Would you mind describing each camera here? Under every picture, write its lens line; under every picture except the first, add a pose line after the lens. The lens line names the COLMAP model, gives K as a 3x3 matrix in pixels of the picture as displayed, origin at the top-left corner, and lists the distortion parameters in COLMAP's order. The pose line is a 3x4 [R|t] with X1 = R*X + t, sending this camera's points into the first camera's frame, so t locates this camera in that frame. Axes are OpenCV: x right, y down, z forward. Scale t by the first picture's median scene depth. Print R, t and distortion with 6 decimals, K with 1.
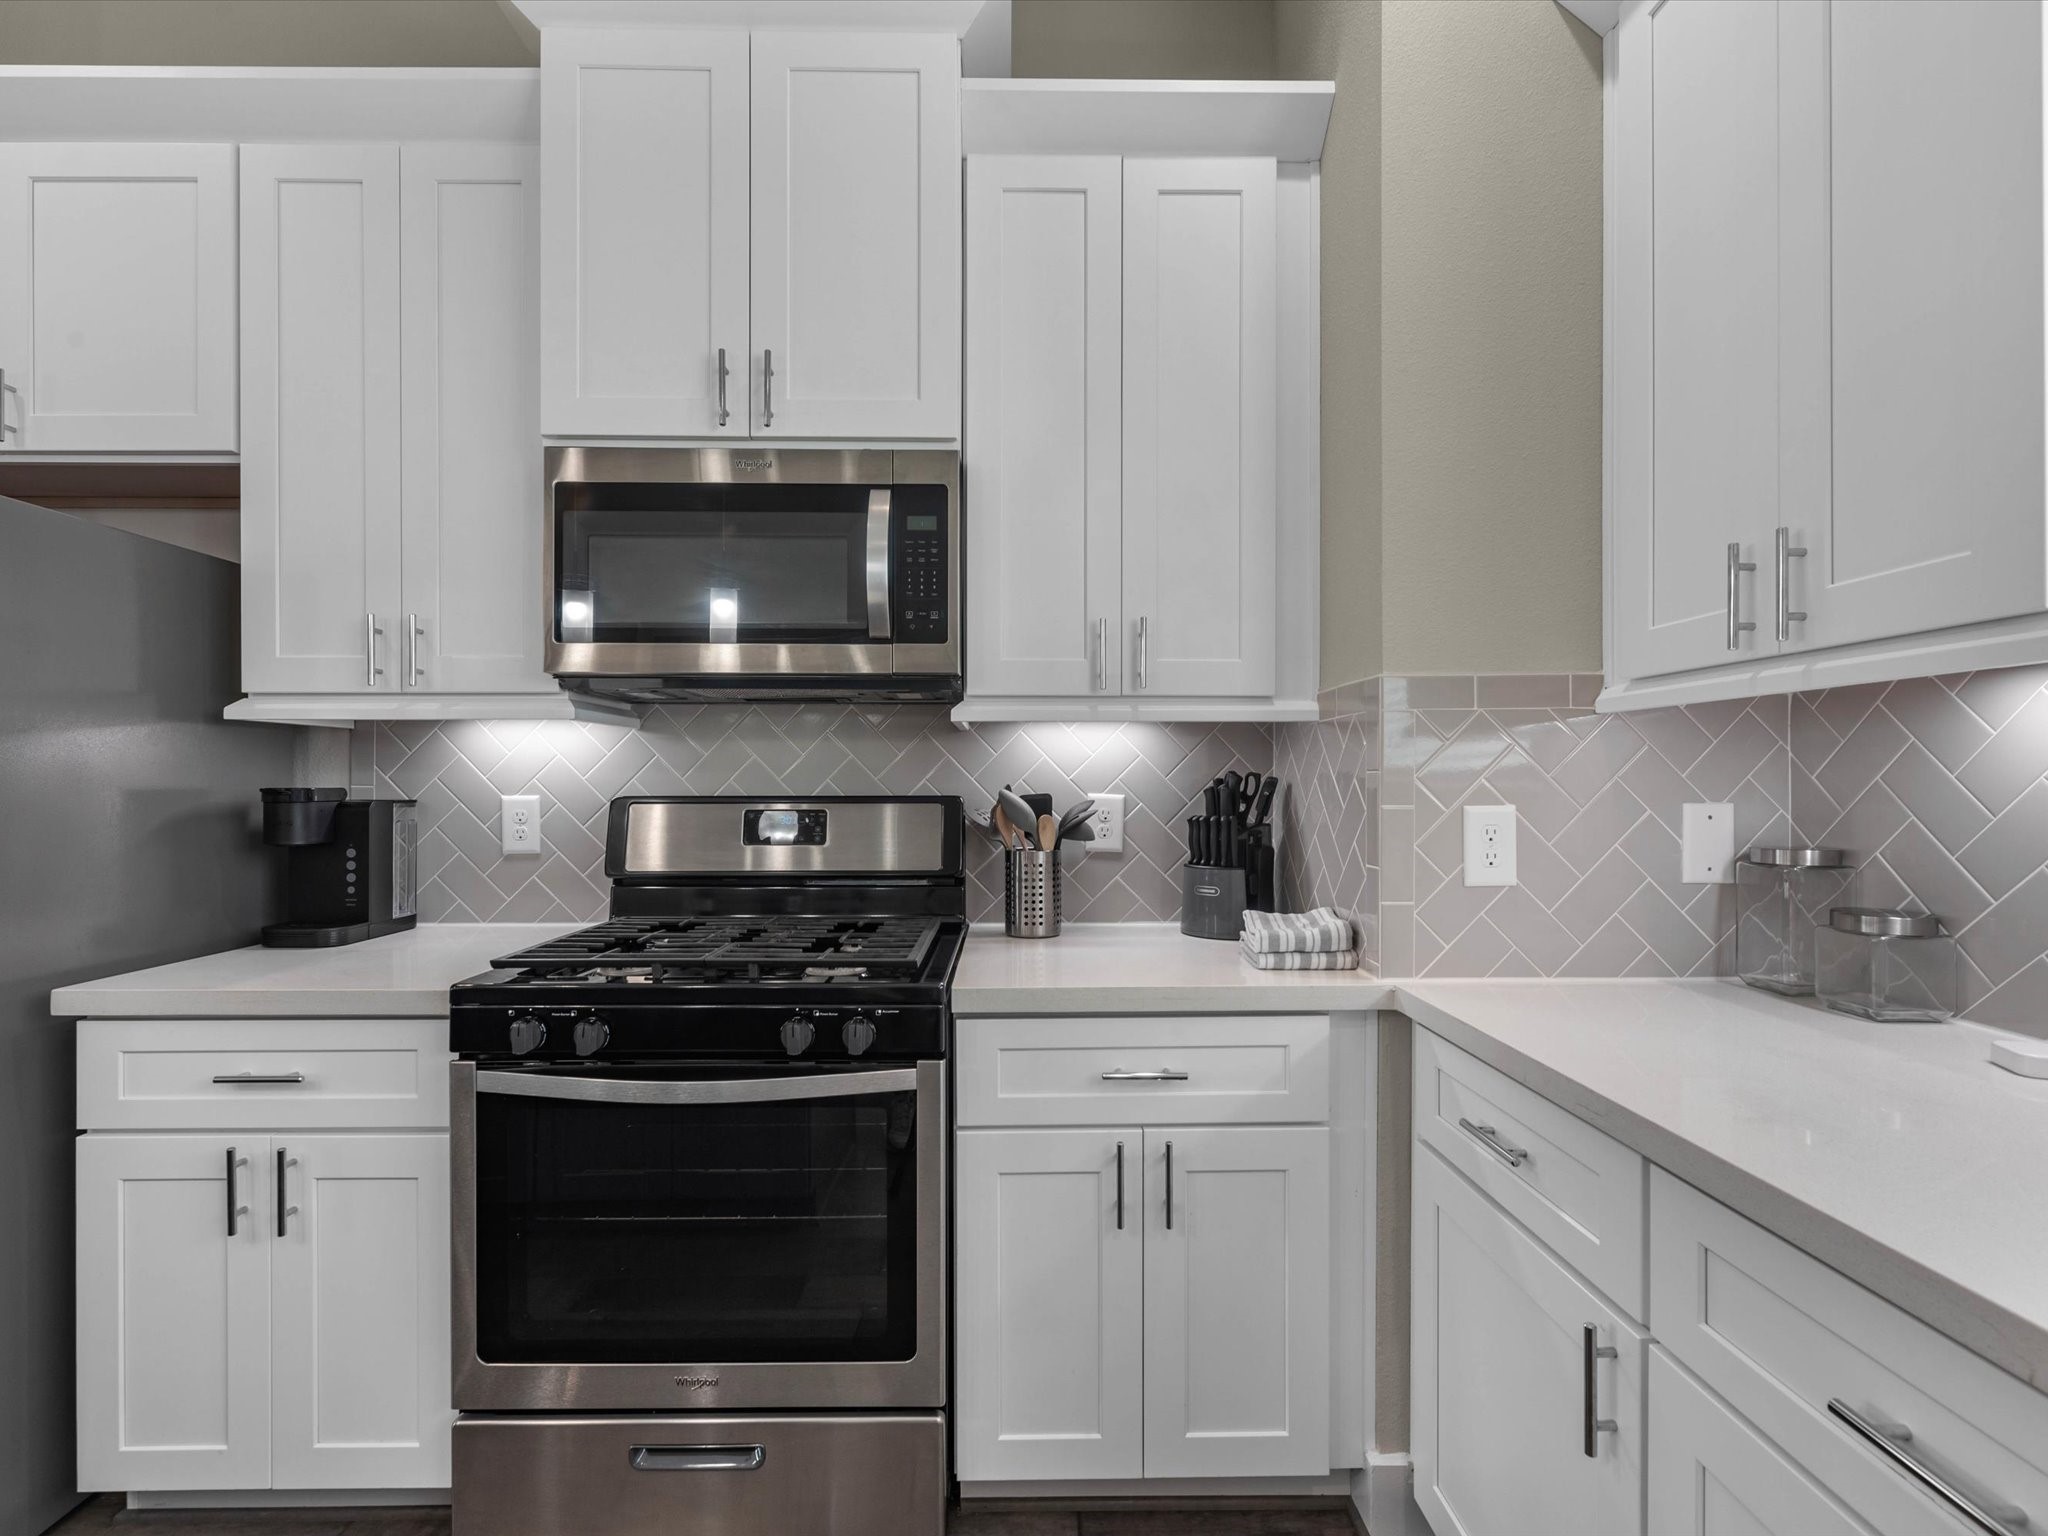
lens RADIAL K [[946.8, 0, 1022.0], [0, 946.8, 779.5], [0, 0, 1]] dist [0.001120, 0.000820]
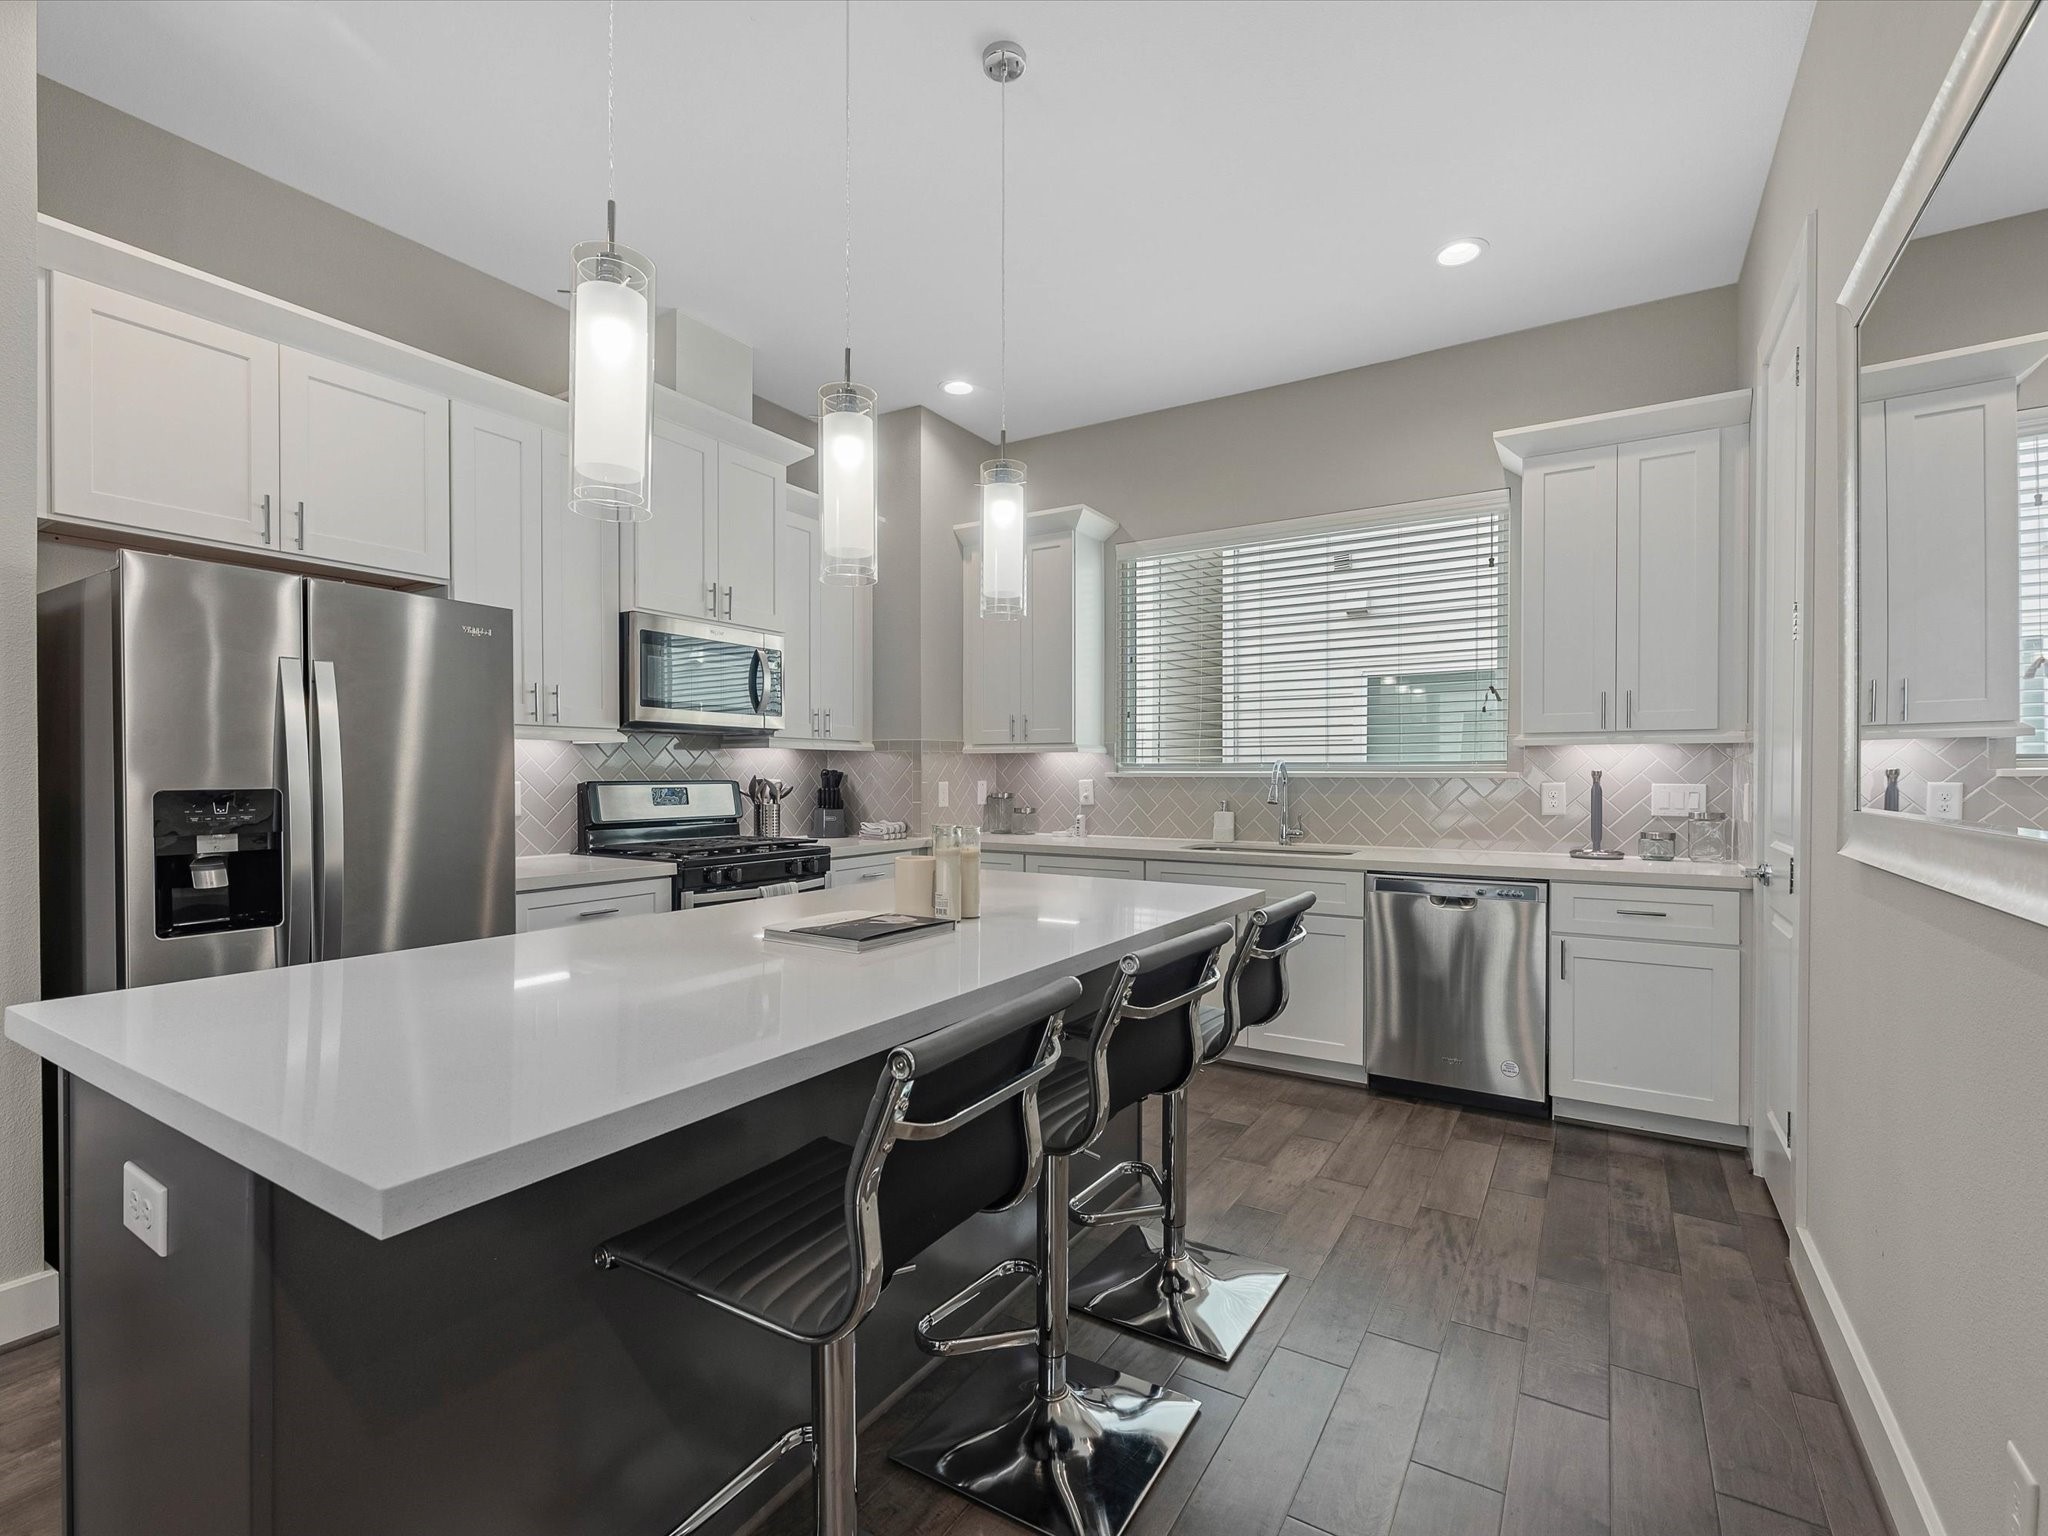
lens RADIAL K [[946.8, 0, 1021.2], [0, 946.8, 774.0], [0, 0, 1]] dist [0.001120, 0.000820]
pose [[0.533344, 0.001221, 0.845897, -2.065288], [-0.006073, 0.999979, 0.002386, -0.007807], [-0.845877, -0.006410, 0.533340, -0.922665]]
